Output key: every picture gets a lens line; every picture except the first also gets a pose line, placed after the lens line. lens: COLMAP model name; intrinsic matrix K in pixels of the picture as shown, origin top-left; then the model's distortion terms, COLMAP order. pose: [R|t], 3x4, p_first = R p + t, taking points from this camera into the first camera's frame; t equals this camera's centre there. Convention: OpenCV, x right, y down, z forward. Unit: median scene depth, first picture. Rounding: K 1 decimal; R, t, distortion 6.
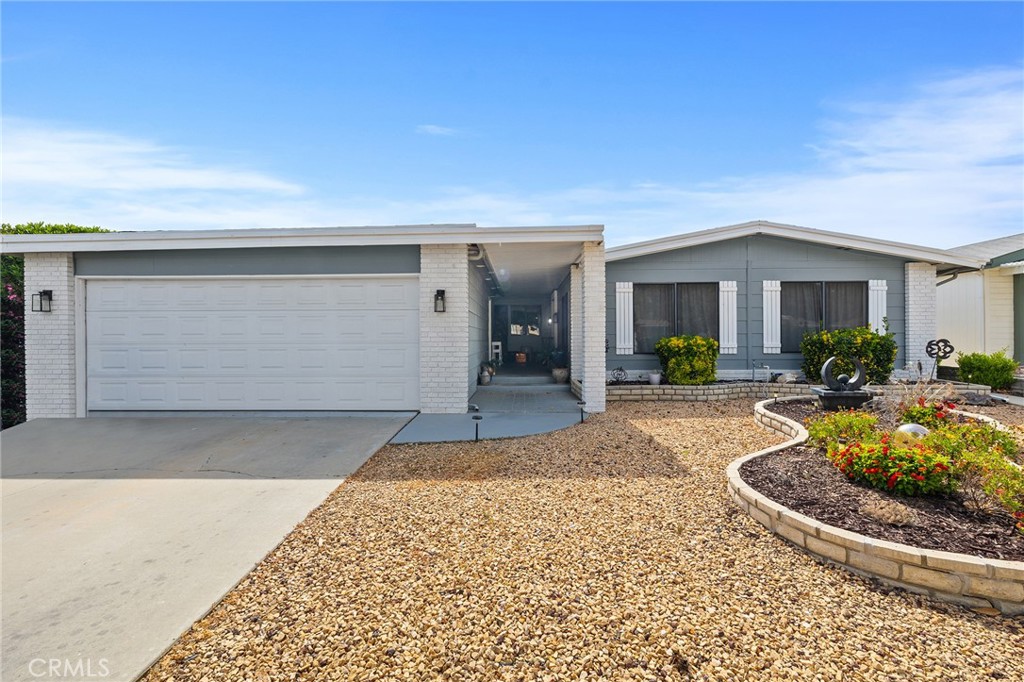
lens RADIAL K [[435.1, 0, 474.2], [0, 435.1, 331.9], [0, 0, 1]] dist [0.001263, 0.000623]
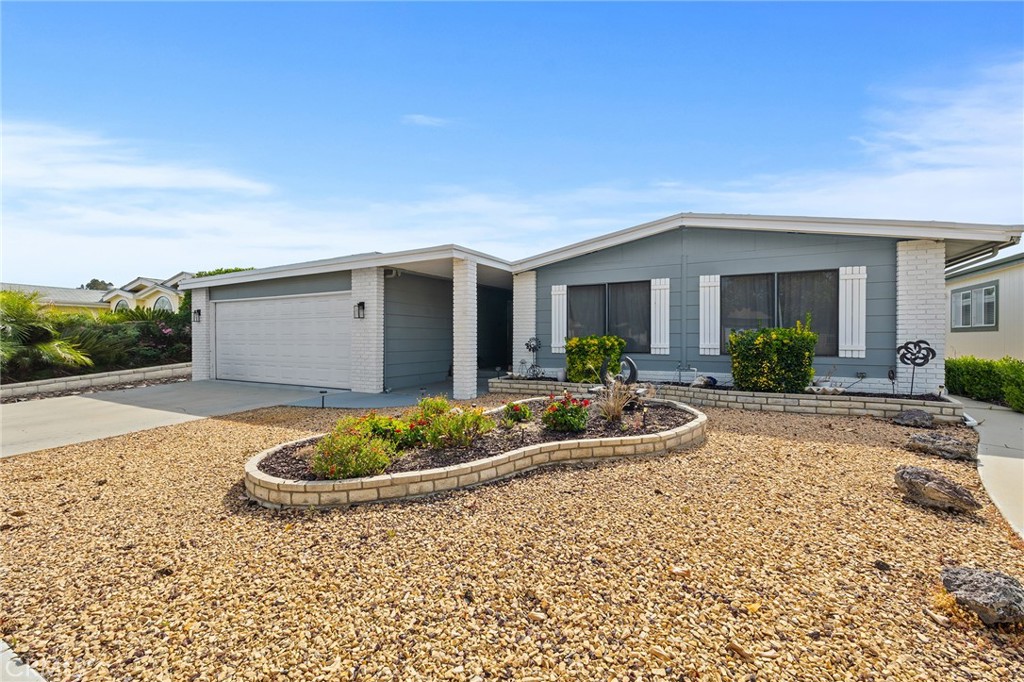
lens RADIAL K [[435.1, 0, 513.8], [0, 435.1, 338.8], [0, 0, 1]] dist [0.001263, 0.000623]
pose [[0.891441, 0.005332, -0.453105, 0.736409], [0.004079, 0.999796, 0.019791, -0.004348], [0.453118, -0.019491, 0.891238, -0.001056]]
